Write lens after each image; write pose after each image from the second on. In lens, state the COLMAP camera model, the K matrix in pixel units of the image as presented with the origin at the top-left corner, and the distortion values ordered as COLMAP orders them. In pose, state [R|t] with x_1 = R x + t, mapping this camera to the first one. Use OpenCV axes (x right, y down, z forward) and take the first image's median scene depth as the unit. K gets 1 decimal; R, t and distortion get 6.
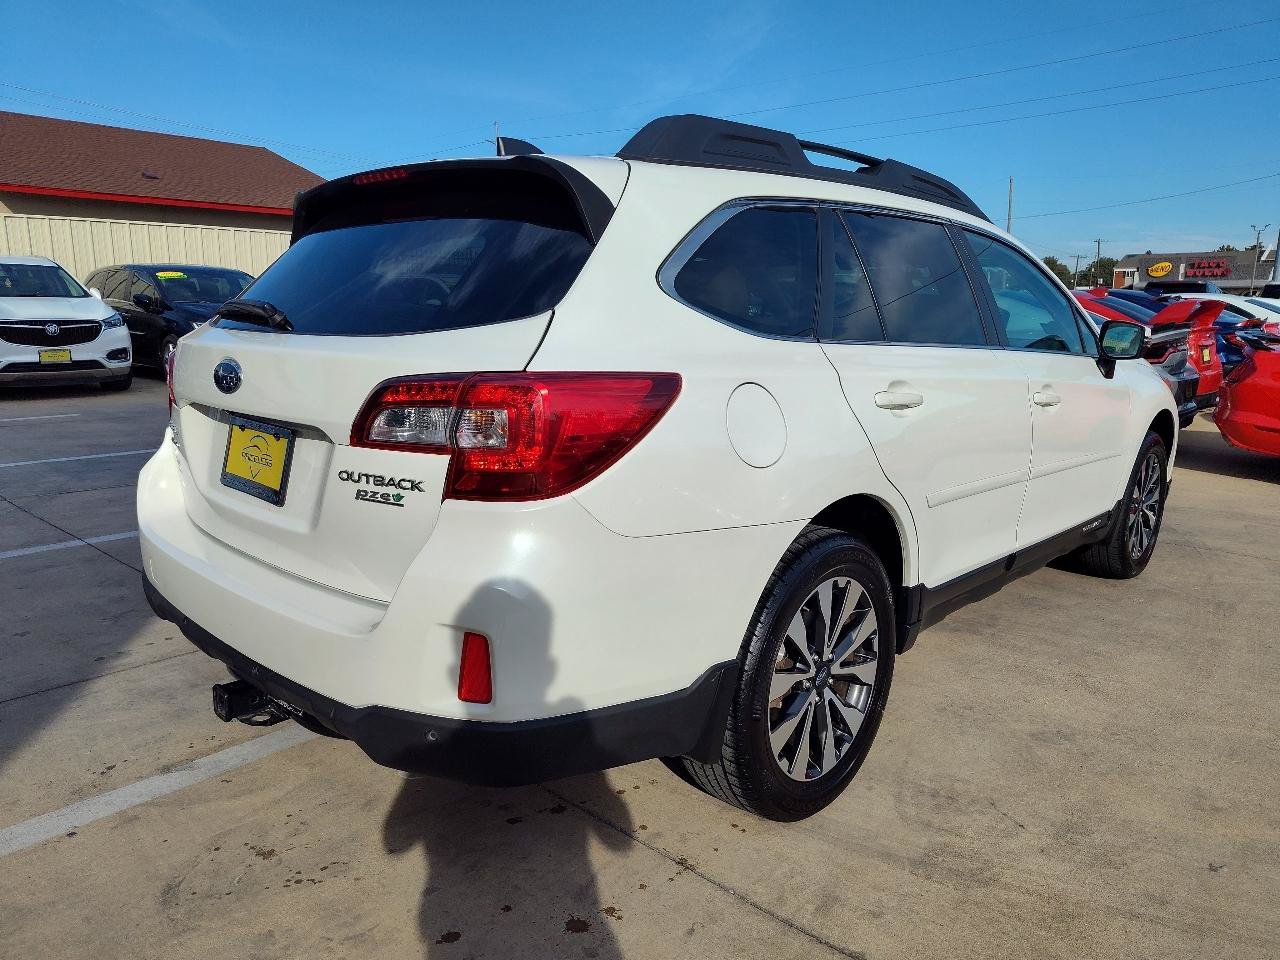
lens RADIAL K [[881.7, 0, 637.9], [0, 881.7, 487.4], [0, 0, 1]] dist [0.027530, -0.019605]
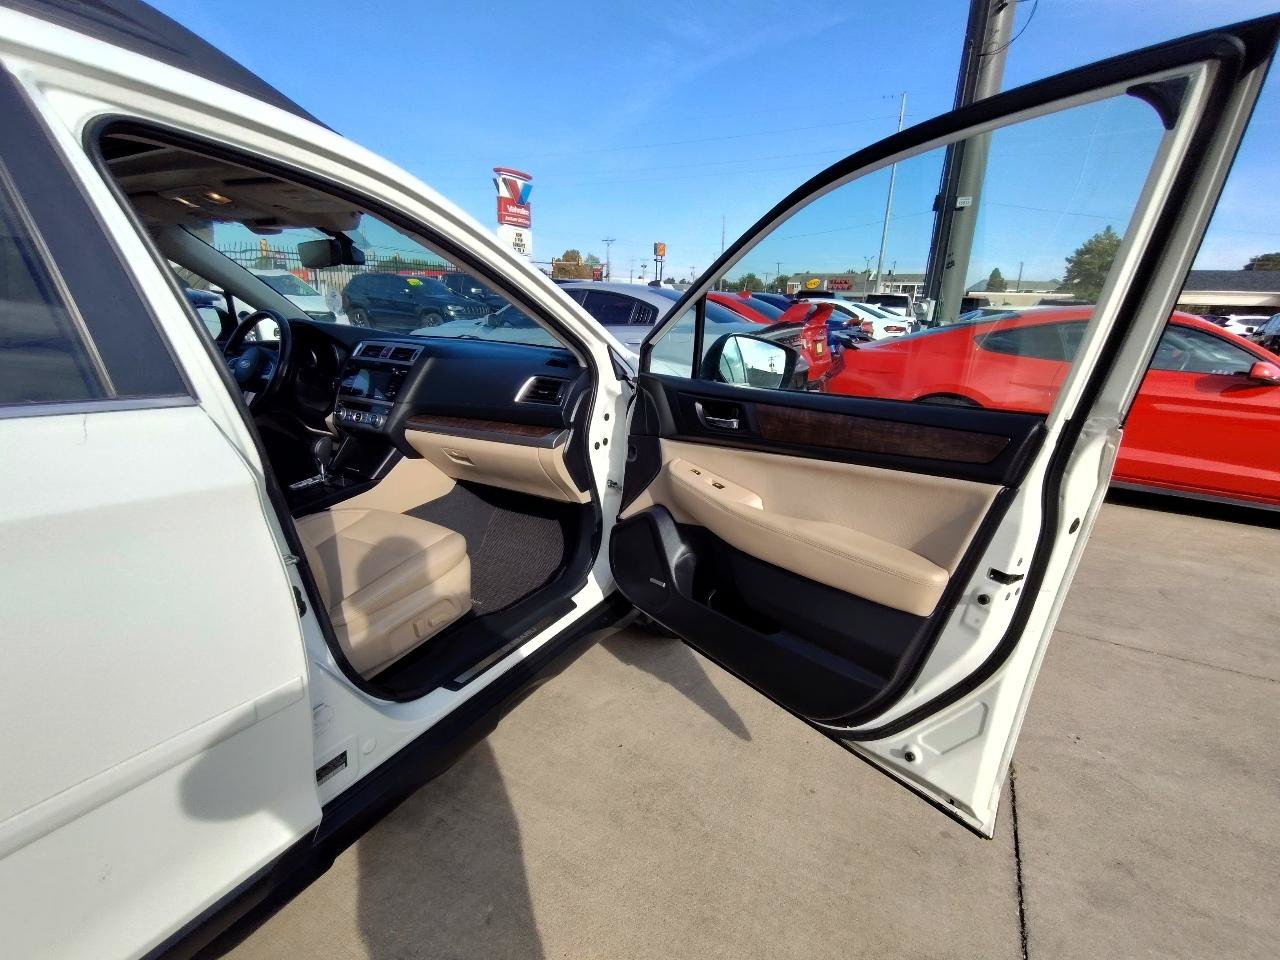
lens RADIAL K [[881.7, 0, 642.4], [0, 881.7, 479.8], [0, 0, 1]] dist [0.027530, -0.019605]
pose [[0.930665, -0.050459, 0.362376, -0.149311], [0.050362, 0.998684, 0.009722, 0.034843], [-0.362390, 0.009202, 0.931981, -0.176106]]
